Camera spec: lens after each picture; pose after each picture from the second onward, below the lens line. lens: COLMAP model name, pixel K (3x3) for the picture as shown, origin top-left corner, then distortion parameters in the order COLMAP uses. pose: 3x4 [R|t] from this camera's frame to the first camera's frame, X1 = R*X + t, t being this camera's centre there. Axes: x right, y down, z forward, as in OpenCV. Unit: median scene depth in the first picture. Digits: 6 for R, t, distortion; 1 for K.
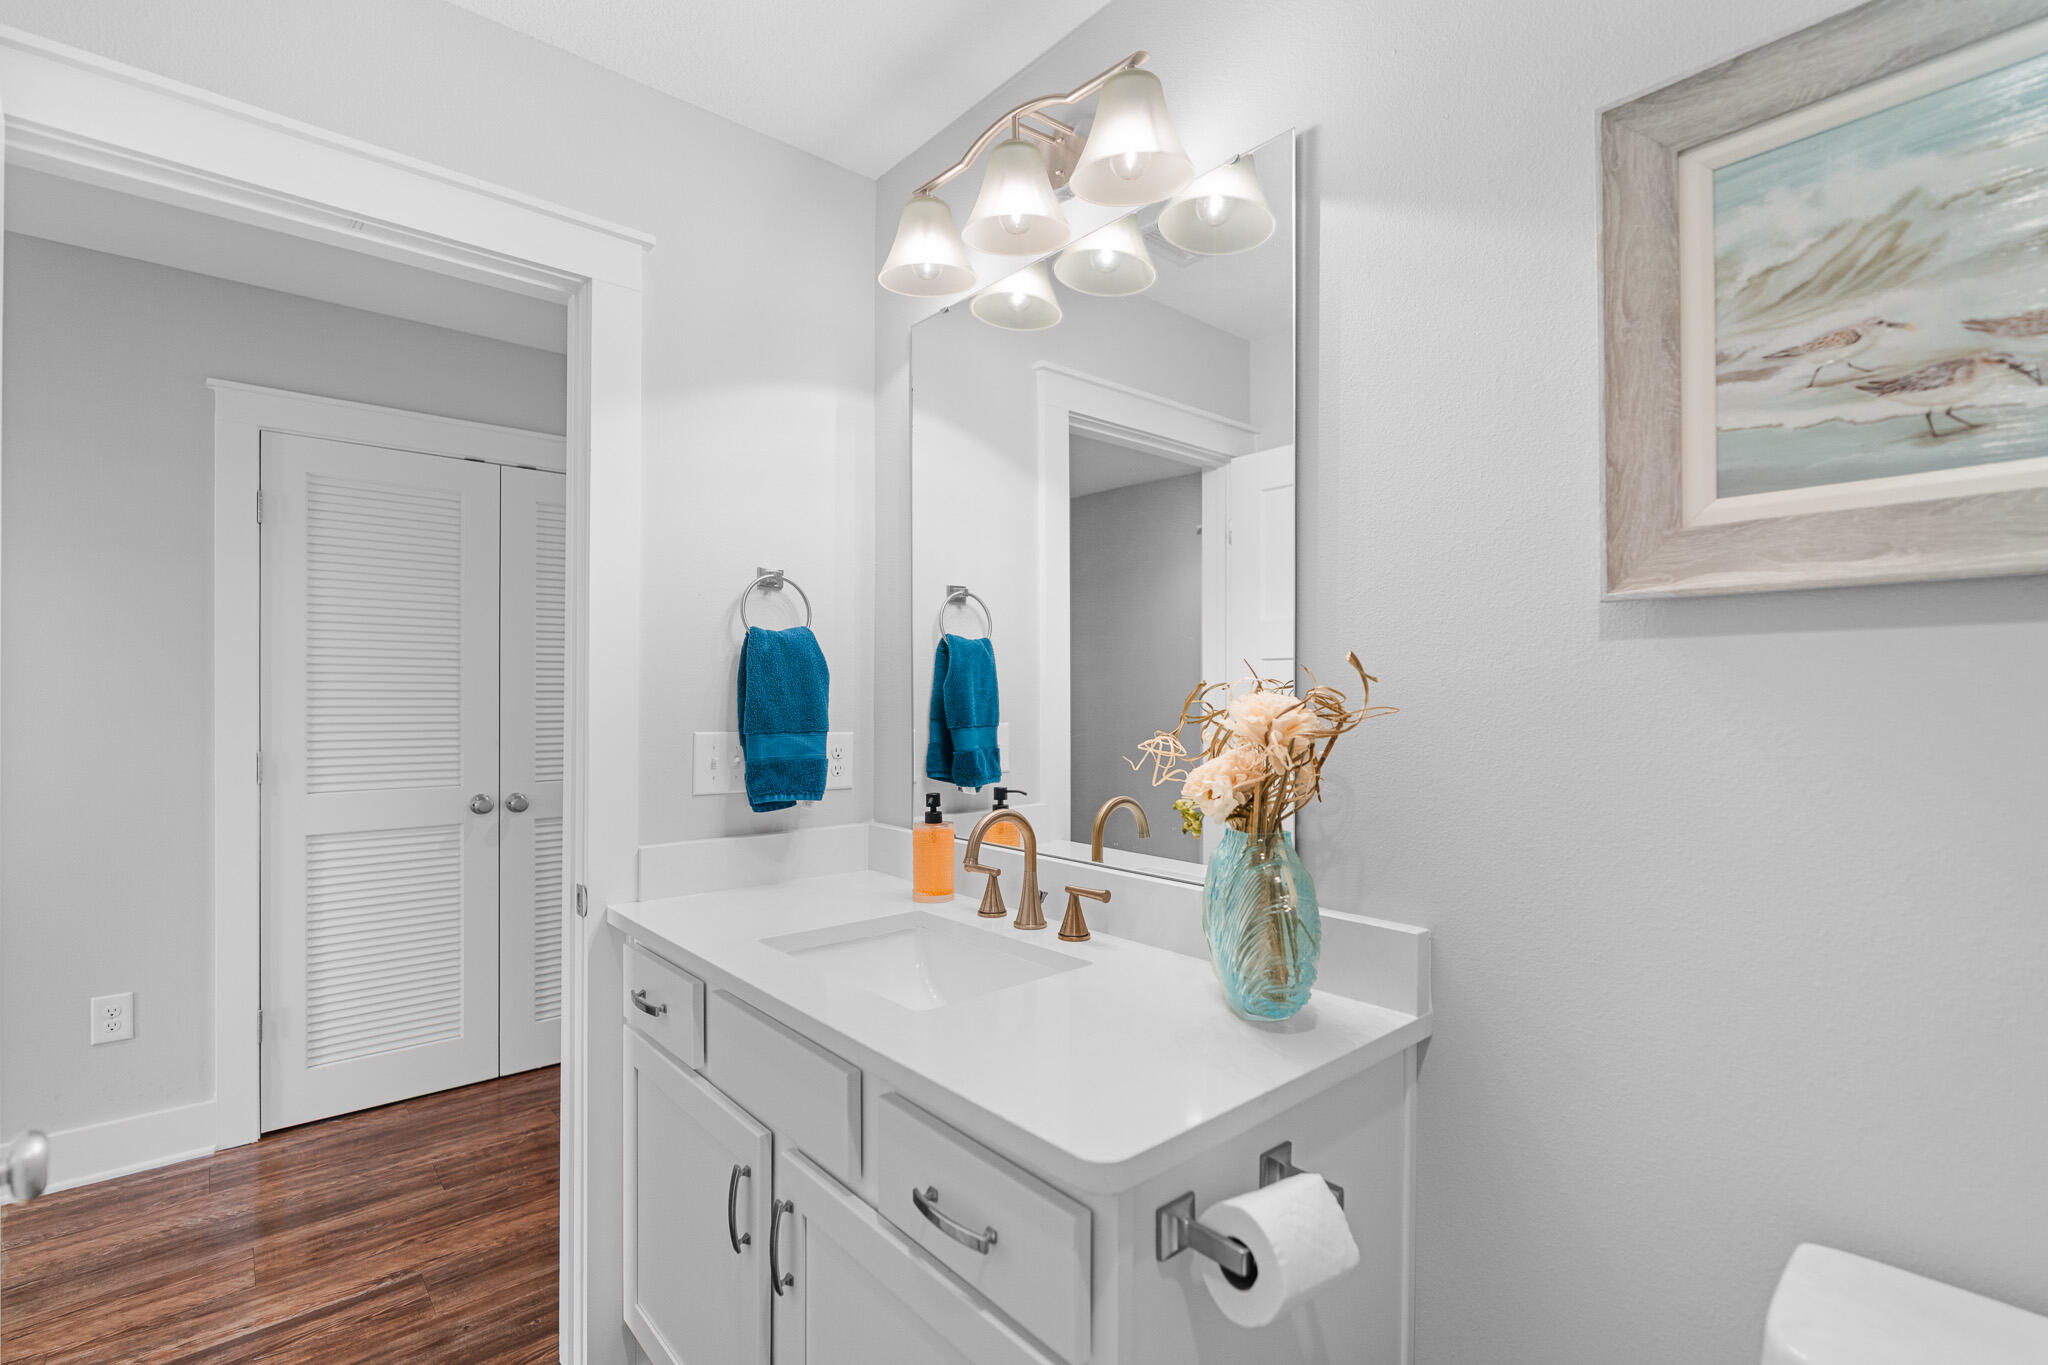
lens RADIAL K [[928.4, 0, 1022.3], [0, 928.4, 663.7], [0, 0, 1]] dist [-0.003234, 0.000471]
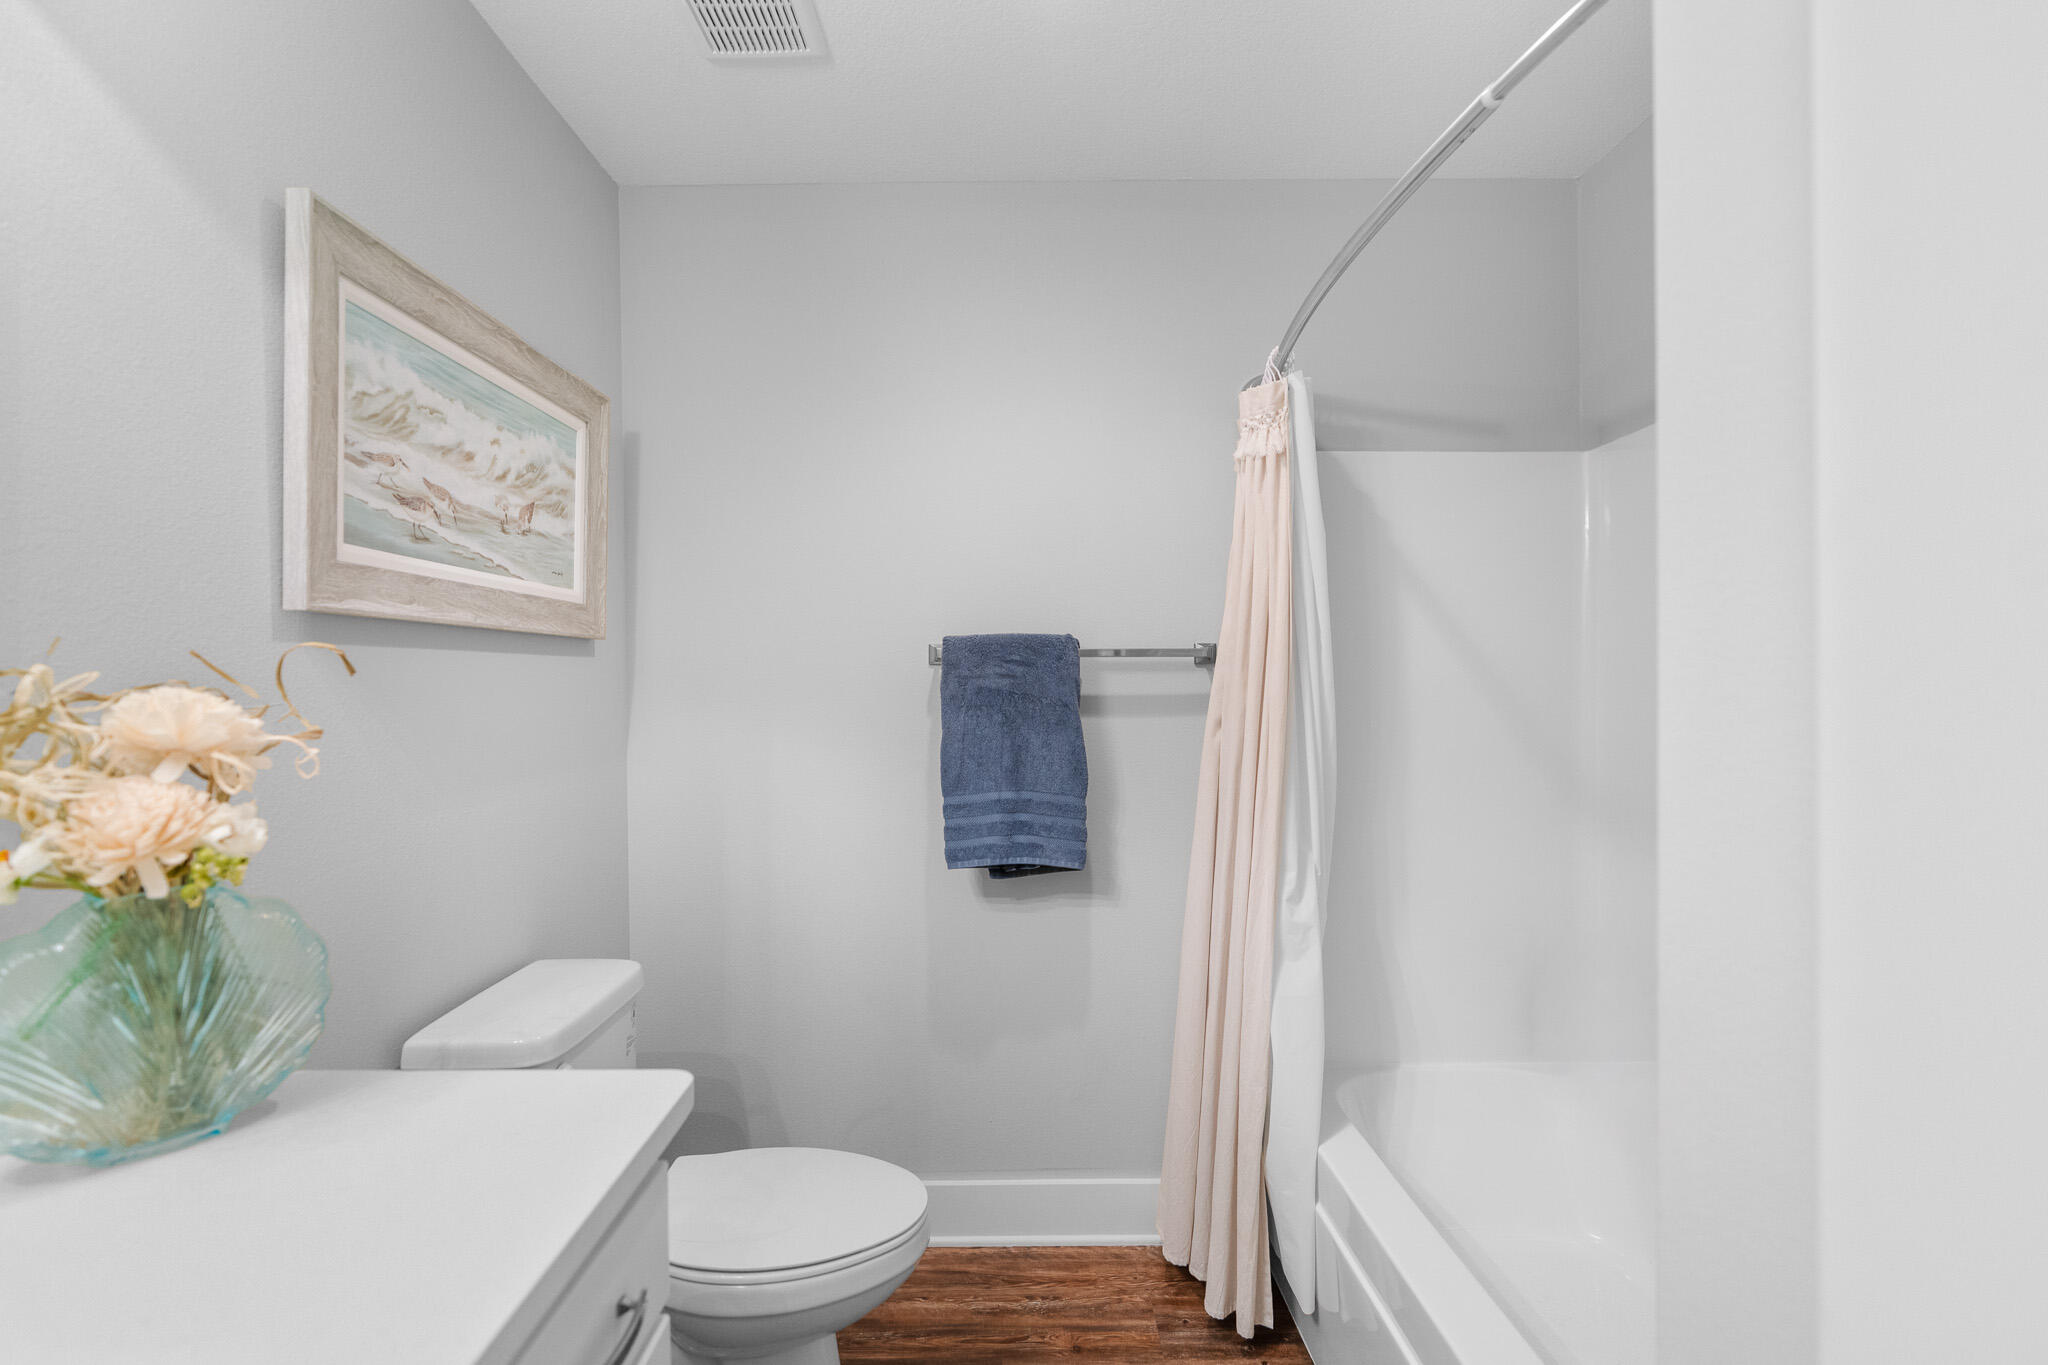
lens RADIAL K [[928.4, 0, 1022.3], [0, 928.4, 663.7], [0, 0, 1]] dist [-0.003234, 0.000471]
pose [[-0.762829, 0.016133, 0.646399, -0.938105], [-0.013377, 0.999081, -0.040722, 0.041999], [-0.646462, -0.039711, -0.761912, 1.481807]]
